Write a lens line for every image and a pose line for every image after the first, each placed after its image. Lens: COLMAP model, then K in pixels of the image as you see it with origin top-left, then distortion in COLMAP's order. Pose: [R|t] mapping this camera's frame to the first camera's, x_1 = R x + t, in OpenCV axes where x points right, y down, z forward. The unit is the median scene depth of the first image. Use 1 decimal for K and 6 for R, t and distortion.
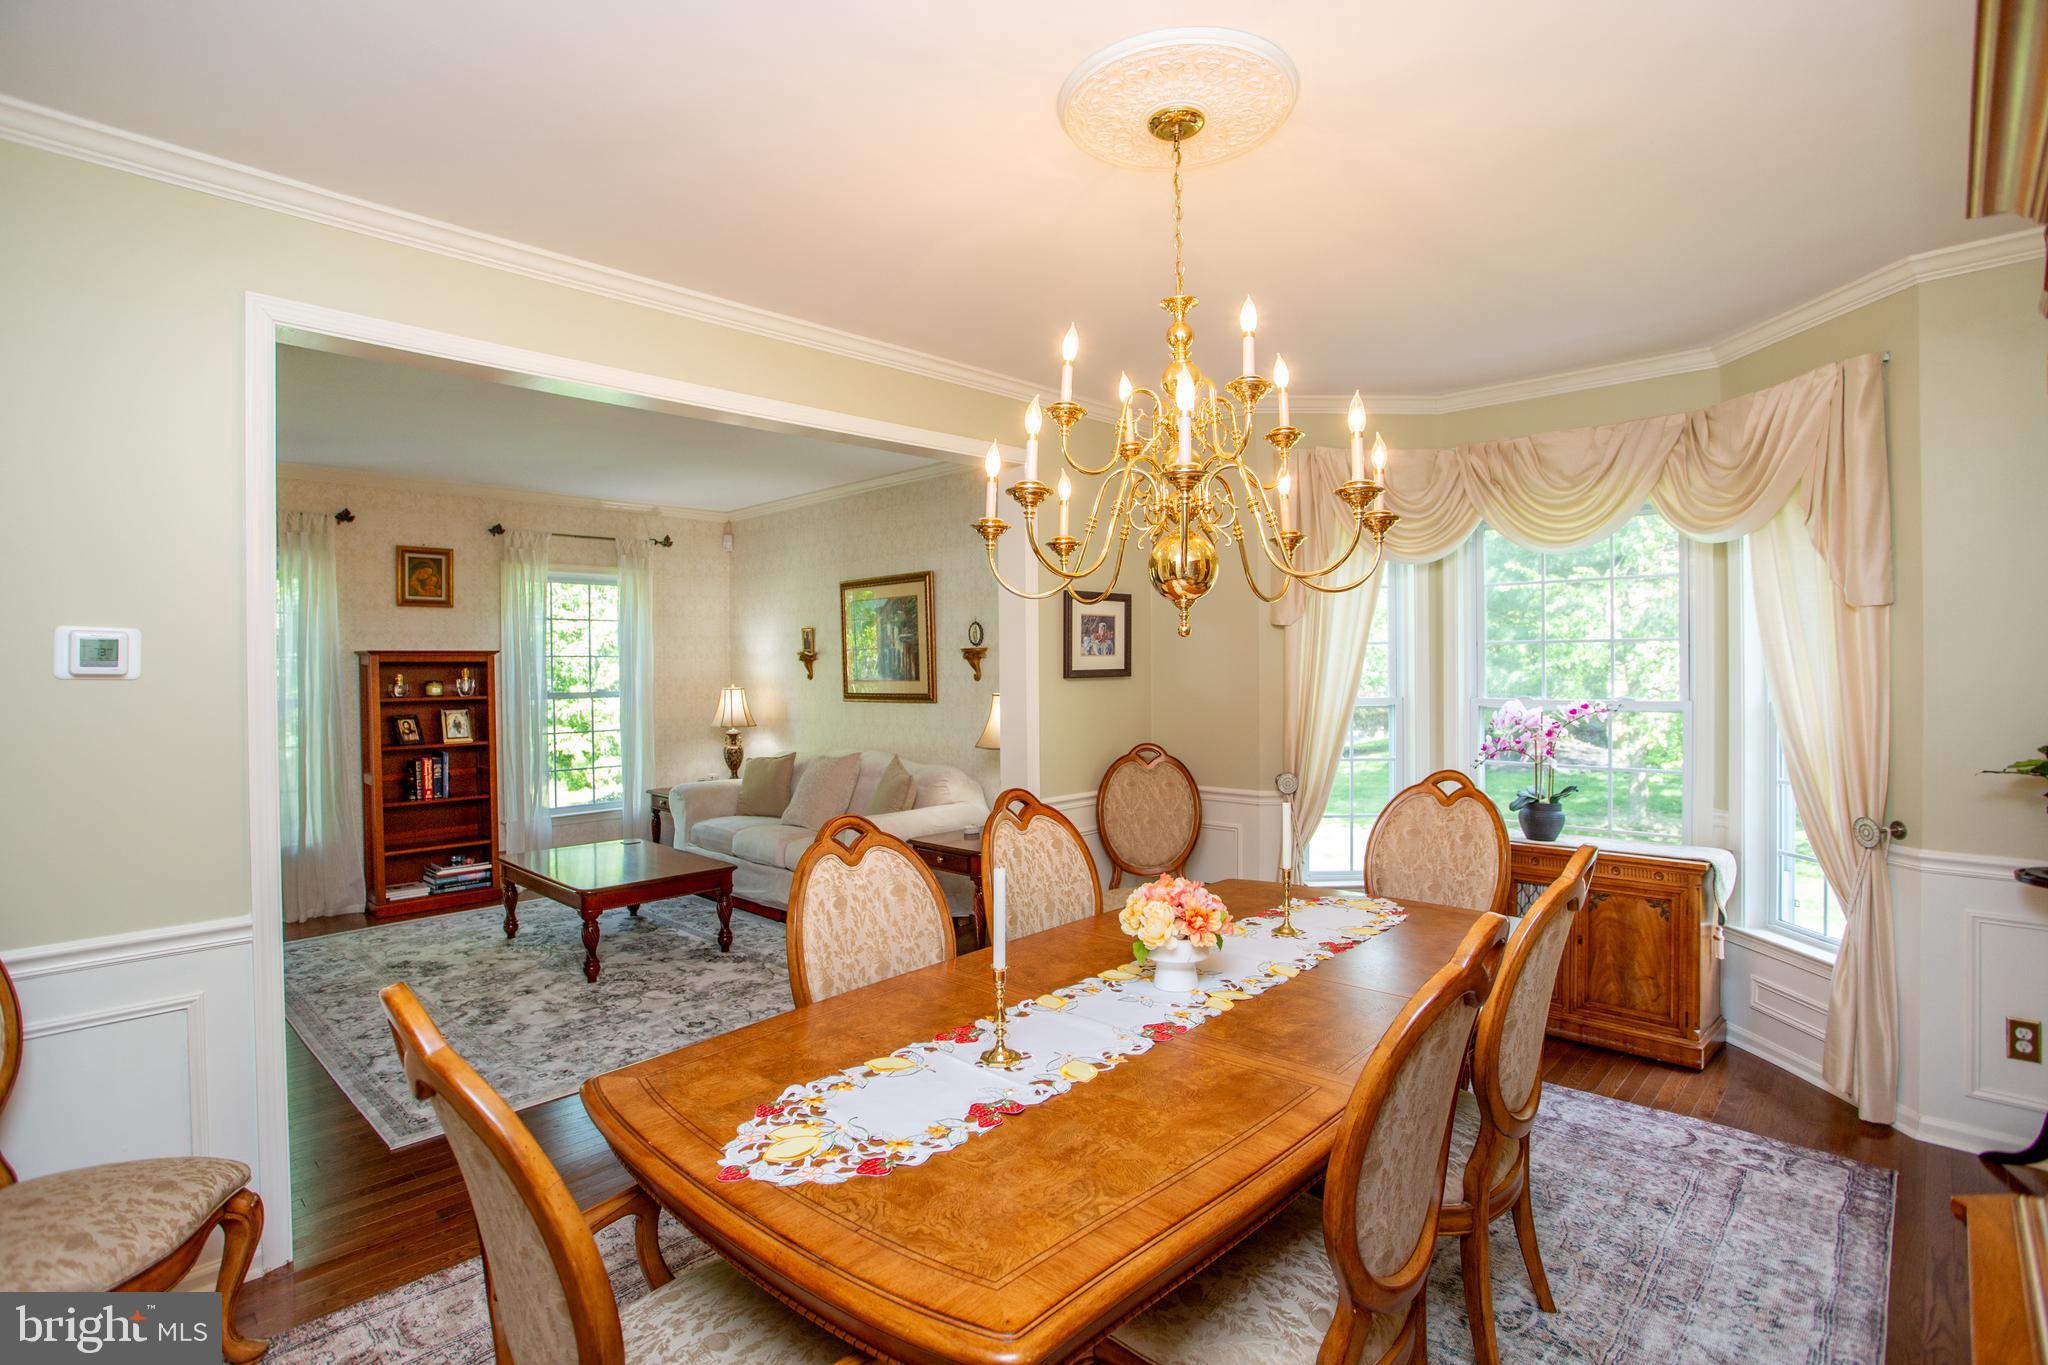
lens RADIAL K [[991.2, 0, 1009.6], [0, 991.2, 680.9], [0, 0, 1]] dist [-0.050698, 0.014742]
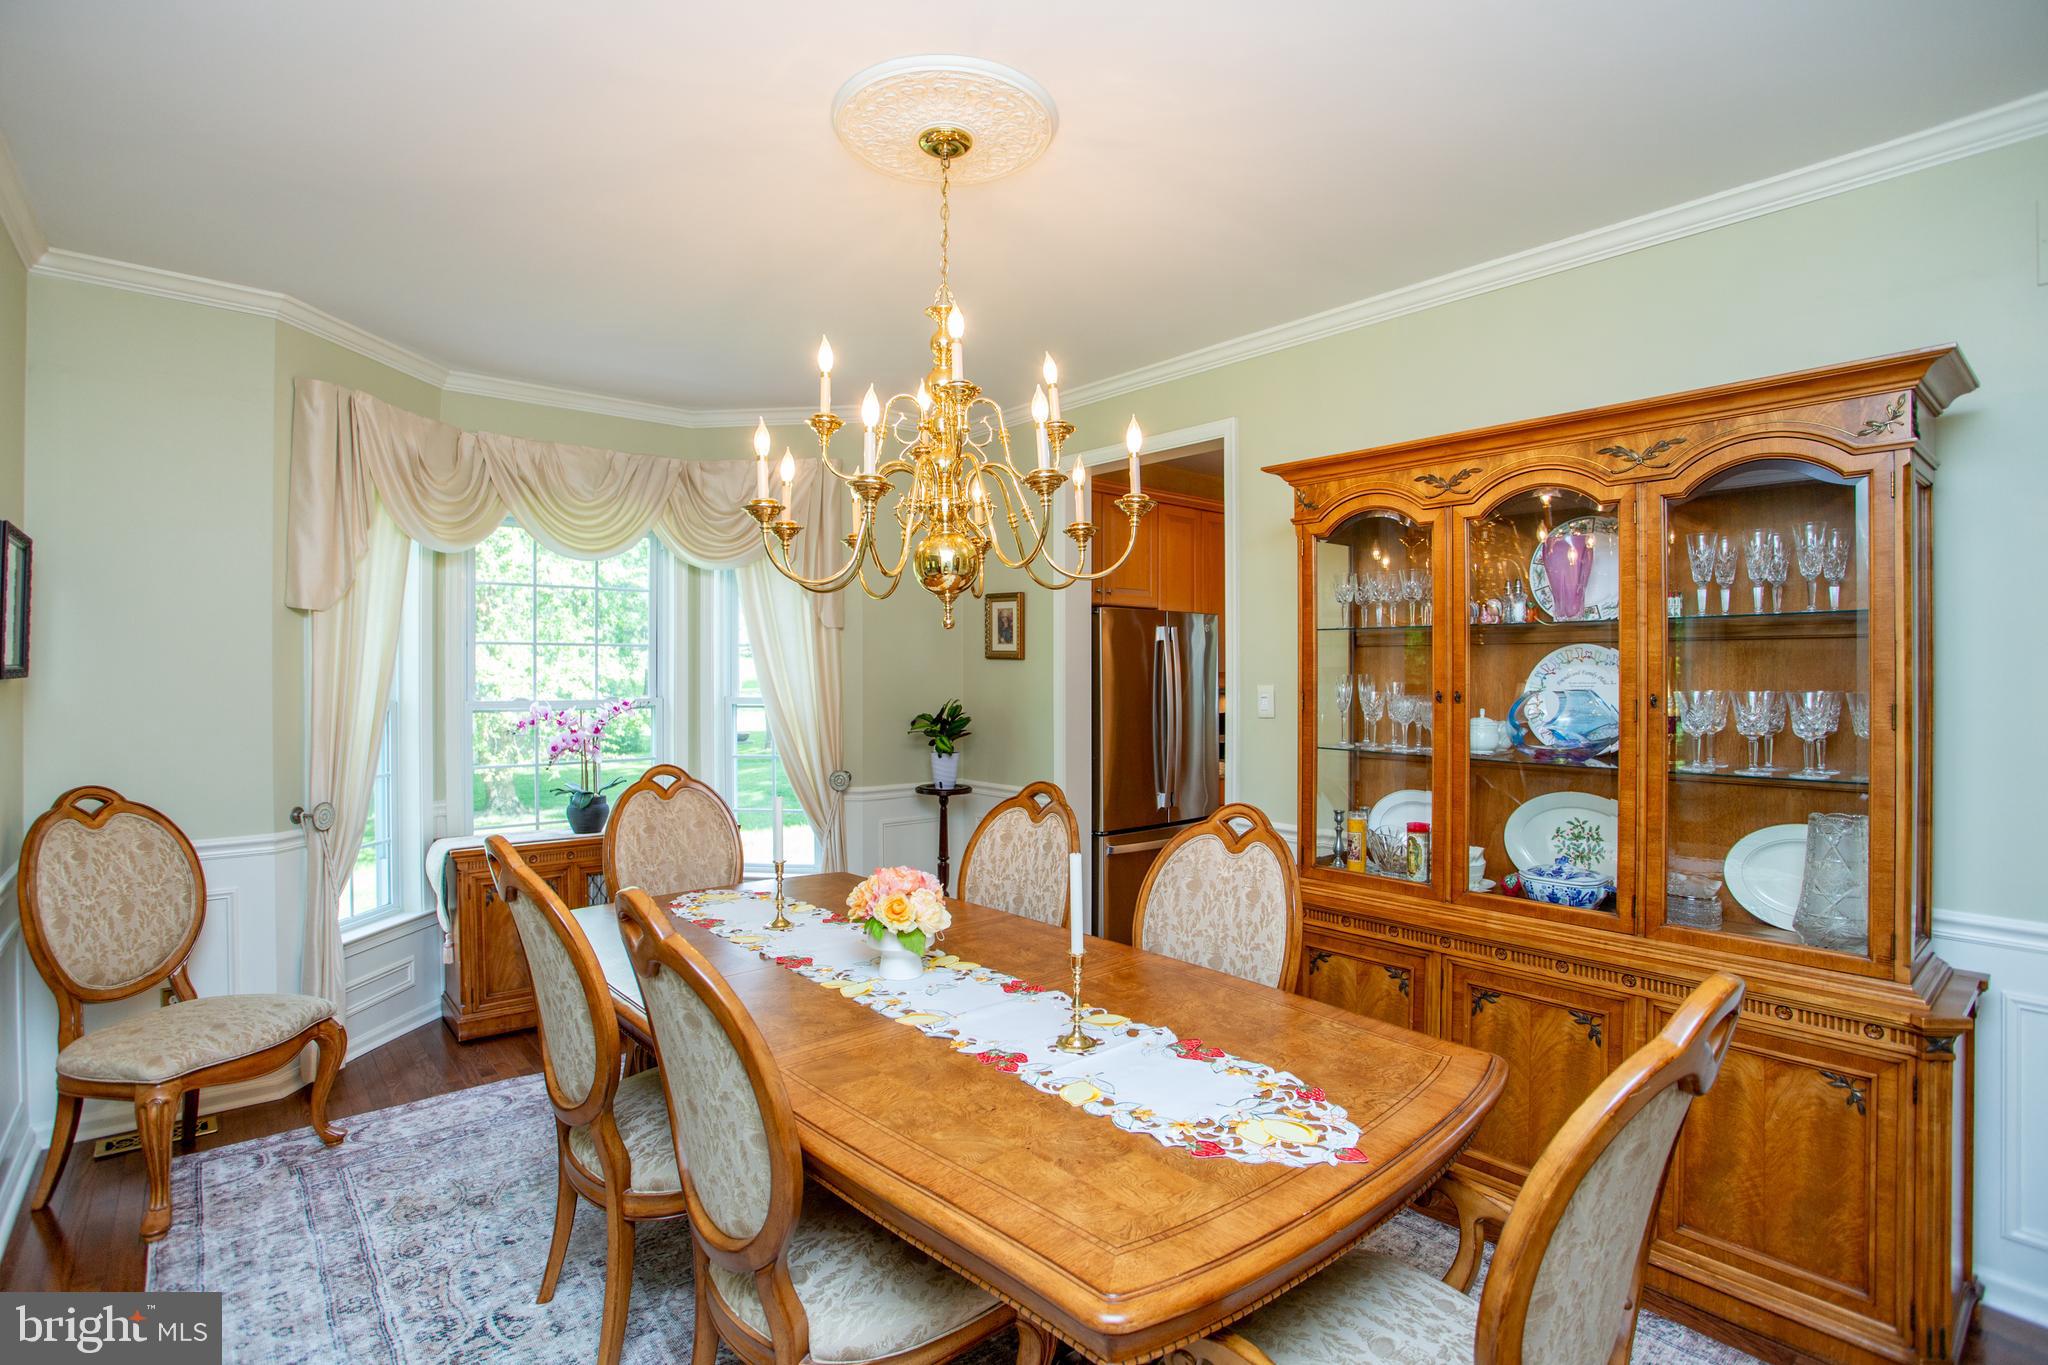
lens RADIAL K [[991.2, 0, 1010.5], [0, 991.2, 670.2], [0, 0, 1]] dist [-0.050698, 0.014742]
pose [[0.083605, 0.015089, 0.996385, -1.172594], [0.011236, 0.999808, -0.016084, 0.022318], [-0.996436, 0.012540, 0.083420, 1.128687]]
